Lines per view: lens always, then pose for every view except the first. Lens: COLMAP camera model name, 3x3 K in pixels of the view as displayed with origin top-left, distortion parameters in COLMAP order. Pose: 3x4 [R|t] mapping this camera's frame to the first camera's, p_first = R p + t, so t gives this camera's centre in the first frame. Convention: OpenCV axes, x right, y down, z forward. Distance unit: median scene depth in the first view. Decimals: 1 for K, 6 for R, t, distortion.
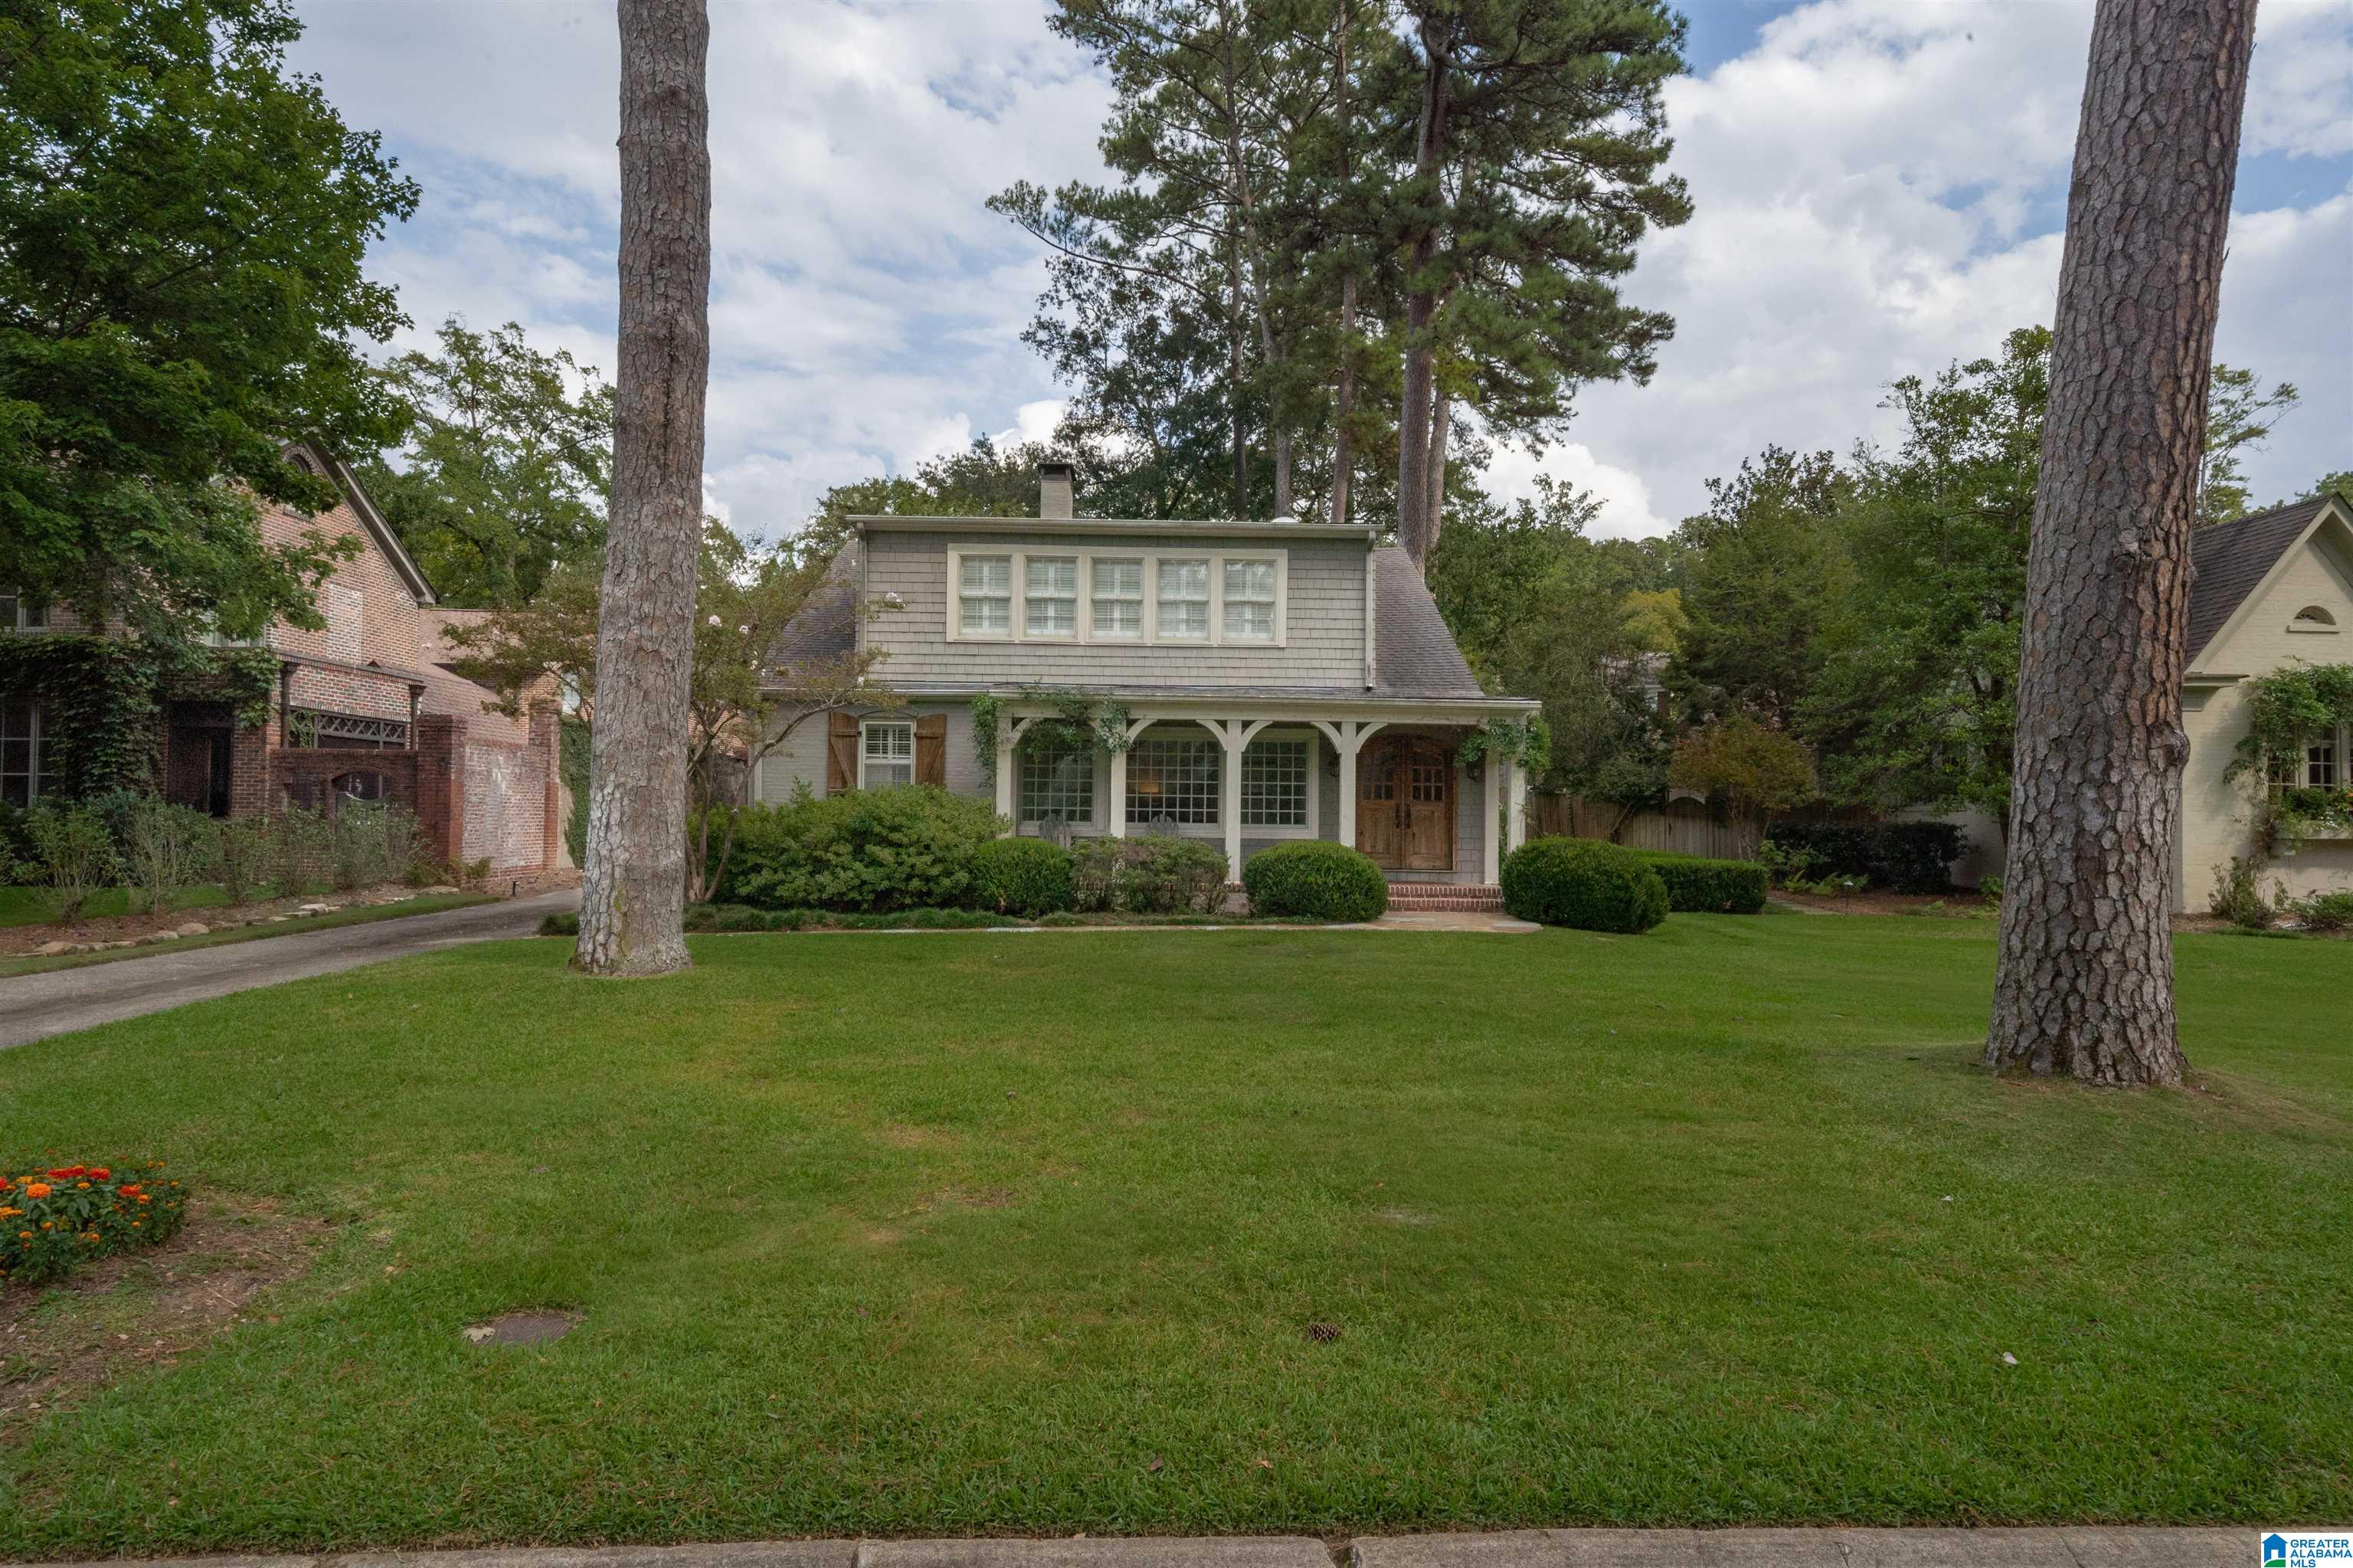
lens RADIAL K [[1320.1, 0, 1180.6], [0, 1320.1, 803.4], [0, 0, 1]] dist [0.006908, 0.000253]
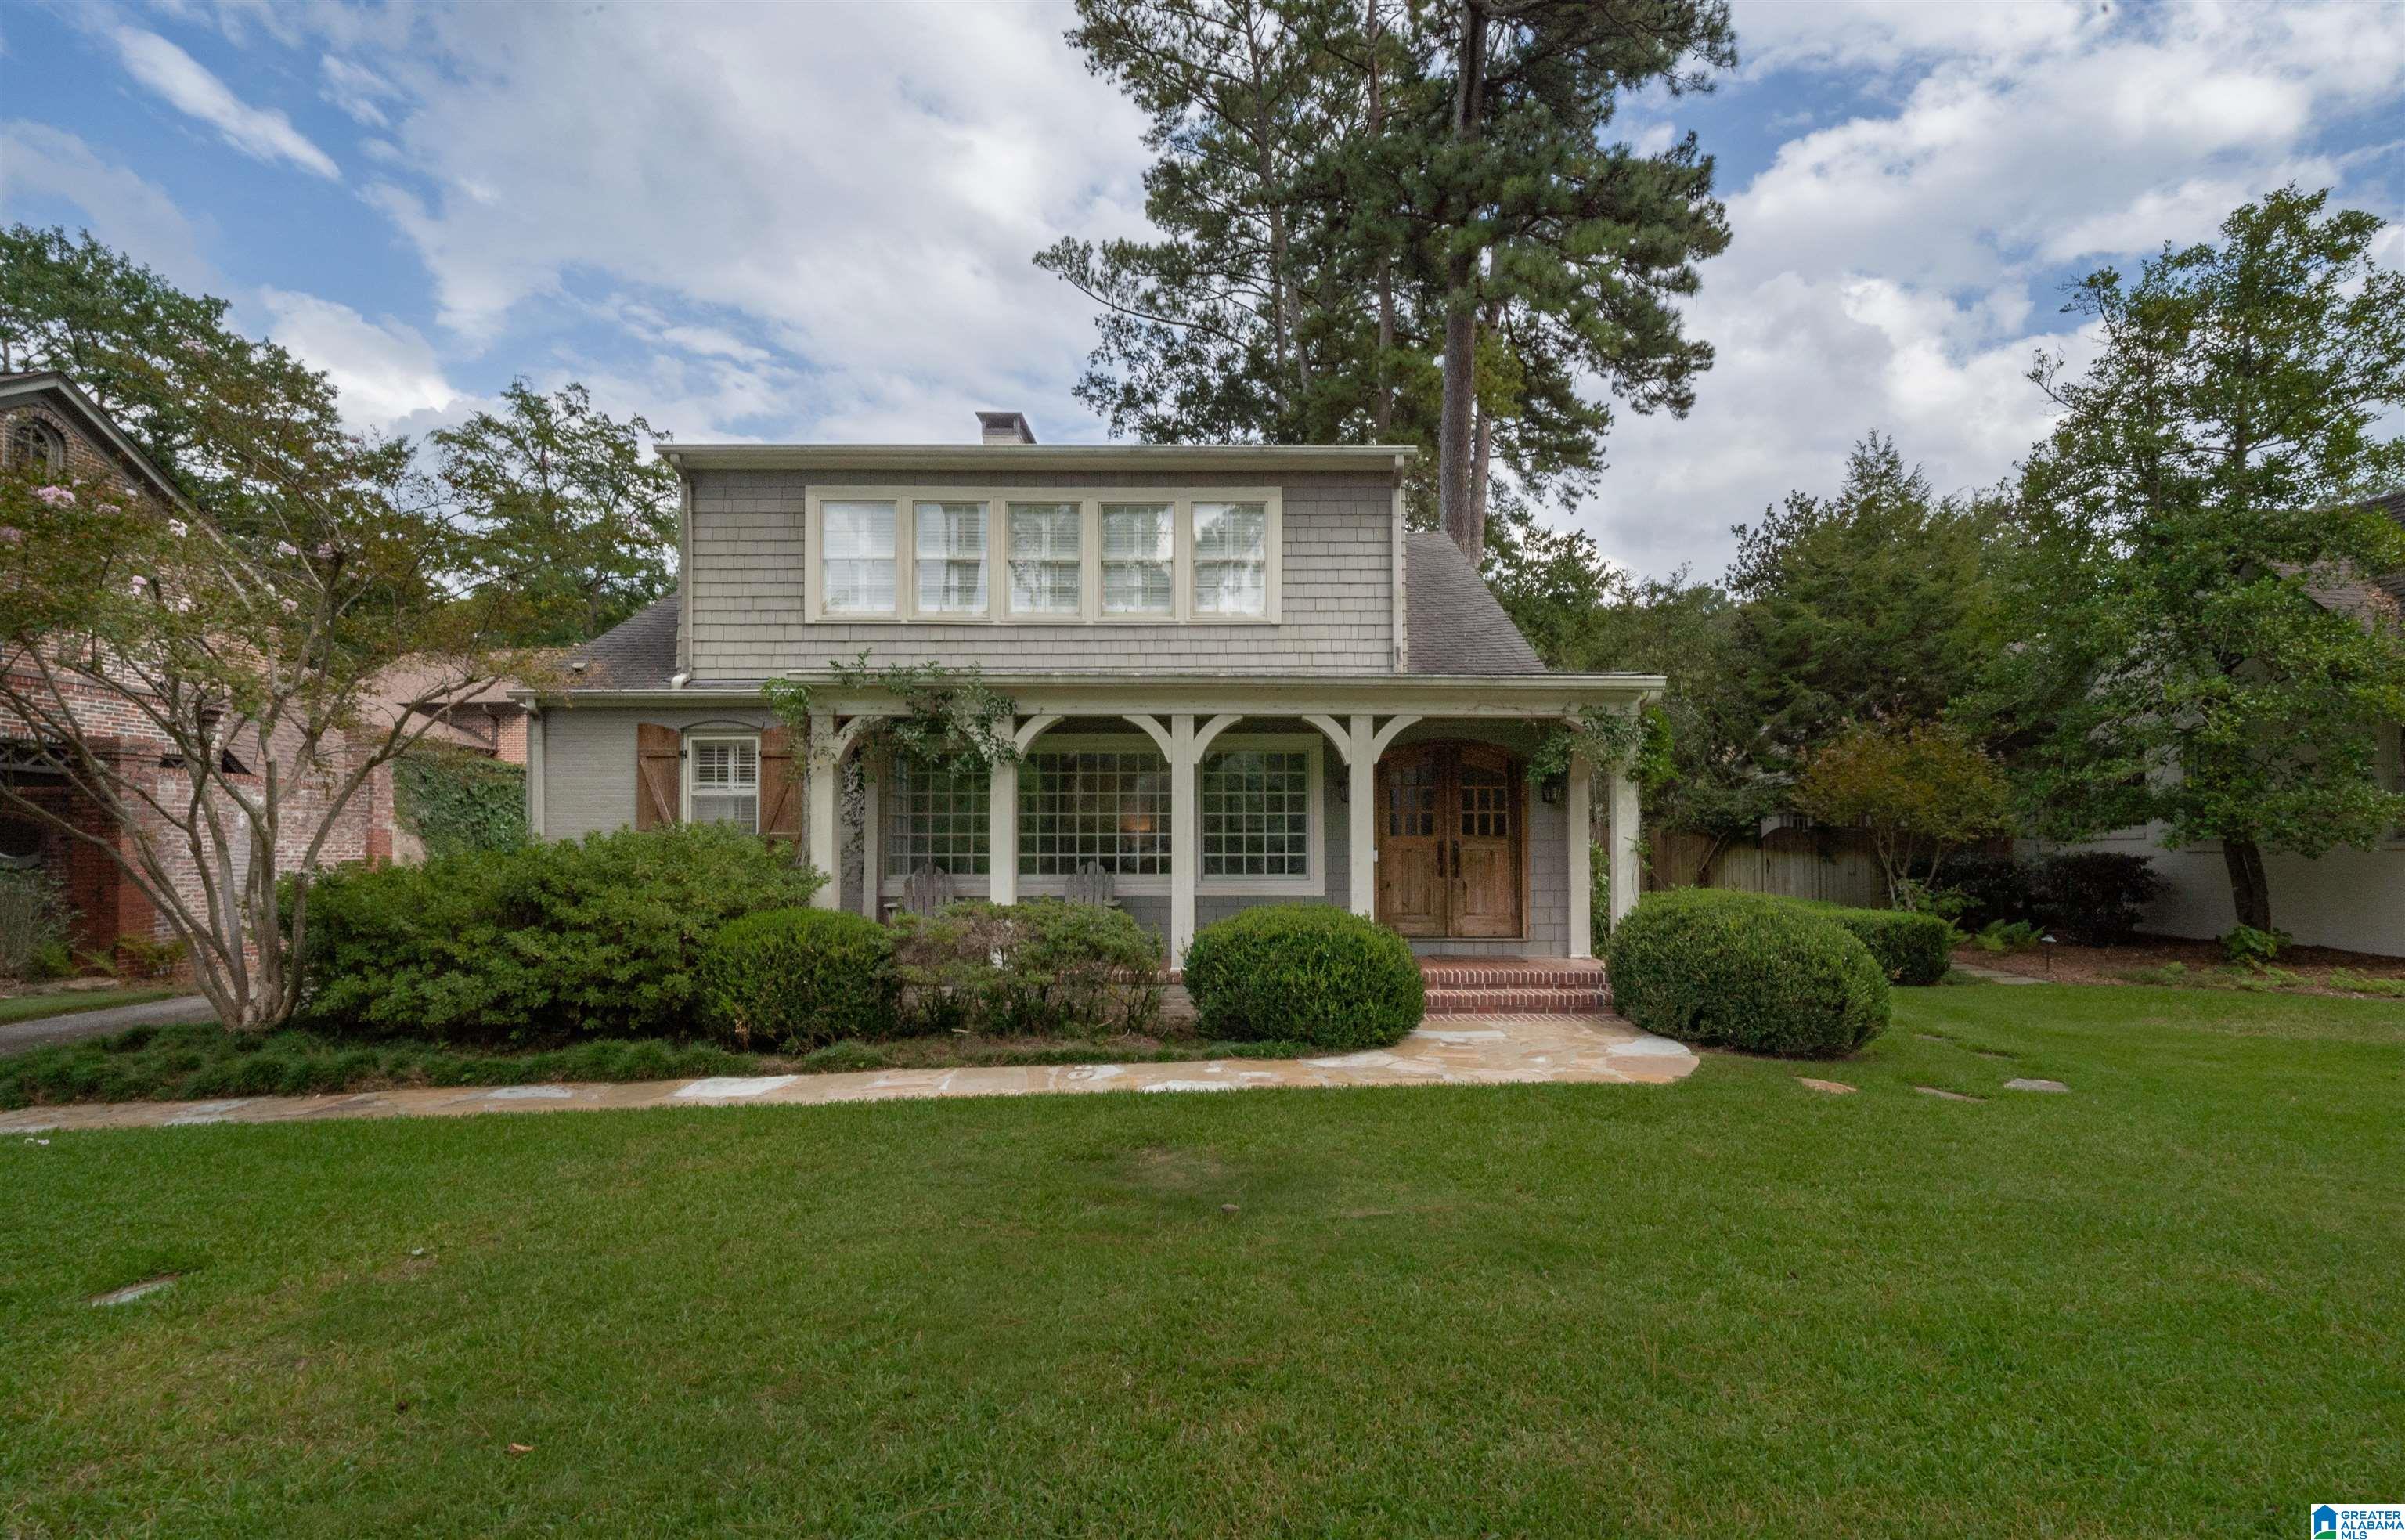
lens RADIAL K [[1118.5, 0, 1268.6], [0, 1118.5, 843.6], [0, 0, 1]] dist [-0.007466, 0.006419]
pose [[0.999868, -0.014876, 0.006605, 0.061051], [0.014861, 0.999887, 0.002360, -0.001066], [-0.006640, -0.002262, 0.999975, 0.359802]]
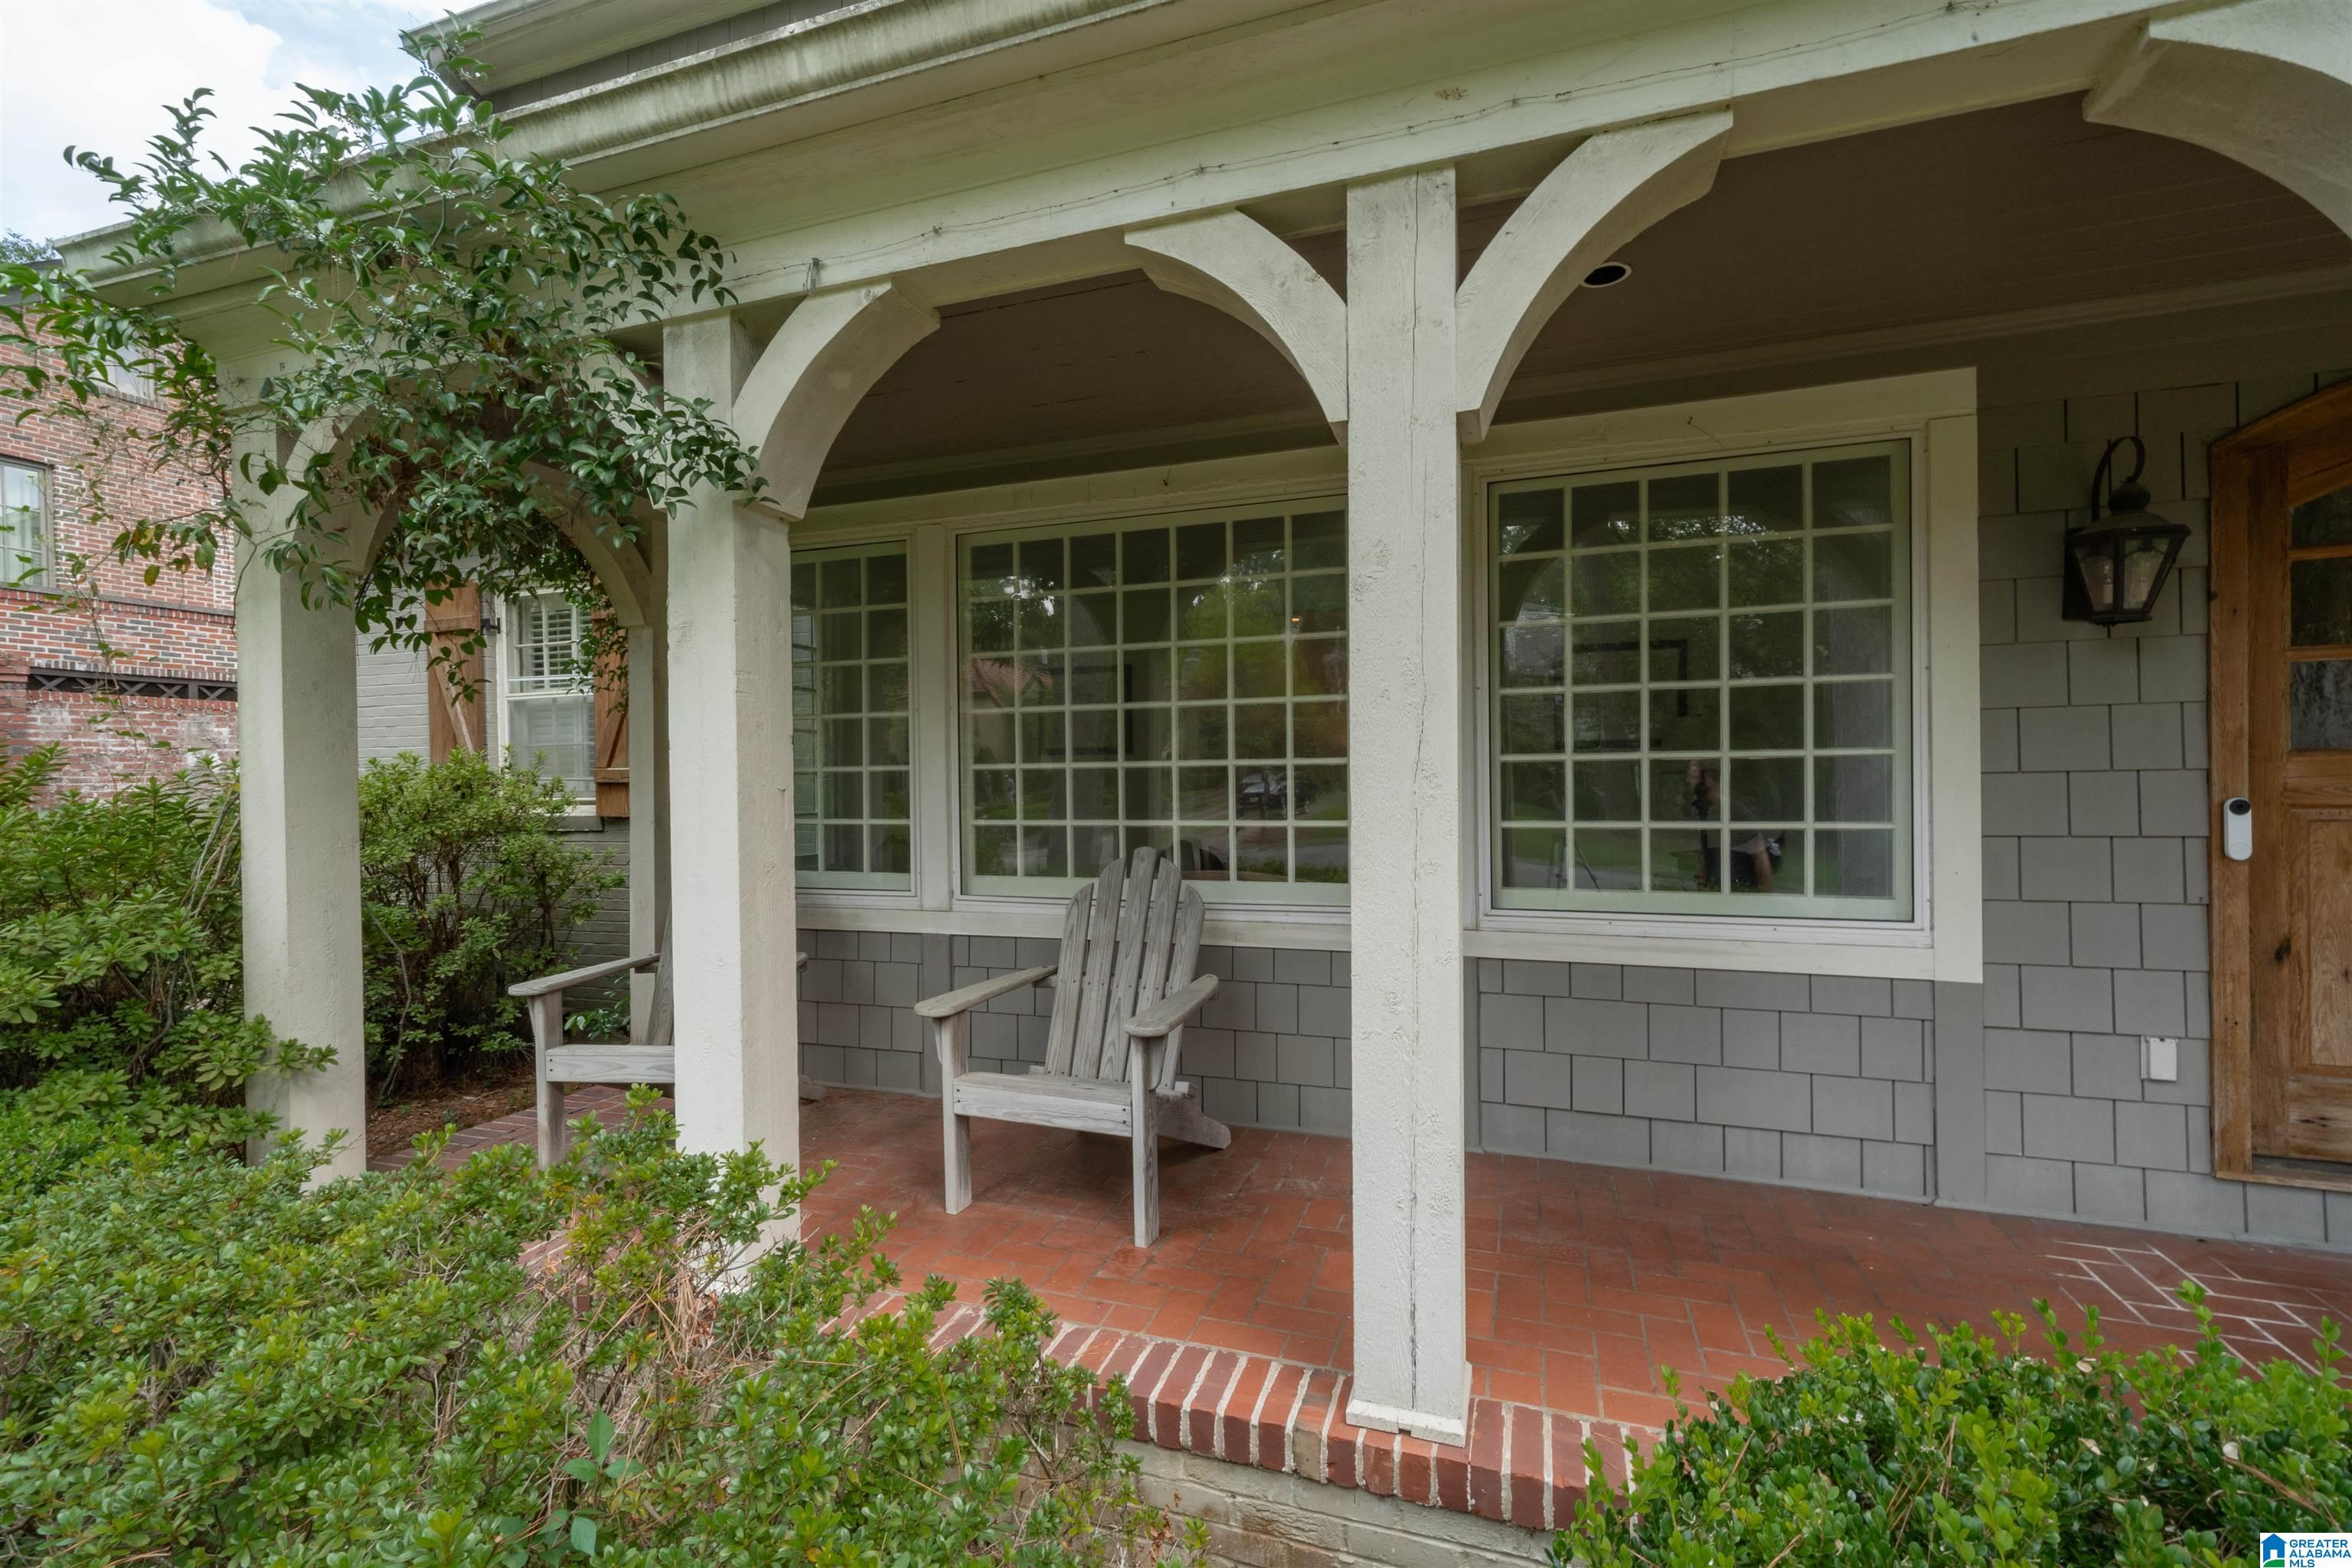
lens RADIAL K [[1059.4, 0, 1159.2], [0, 1059.4, 775.0], [0, 0, 1]] dist [0.016560, 0.000218]
pose [[0.941485, -0.025208, -0.336112, 0.041009], [0.027102, 0.999632, 0.000942, -0.003536], [0.335964, -0.009996, 0.941822, 0.699470]]
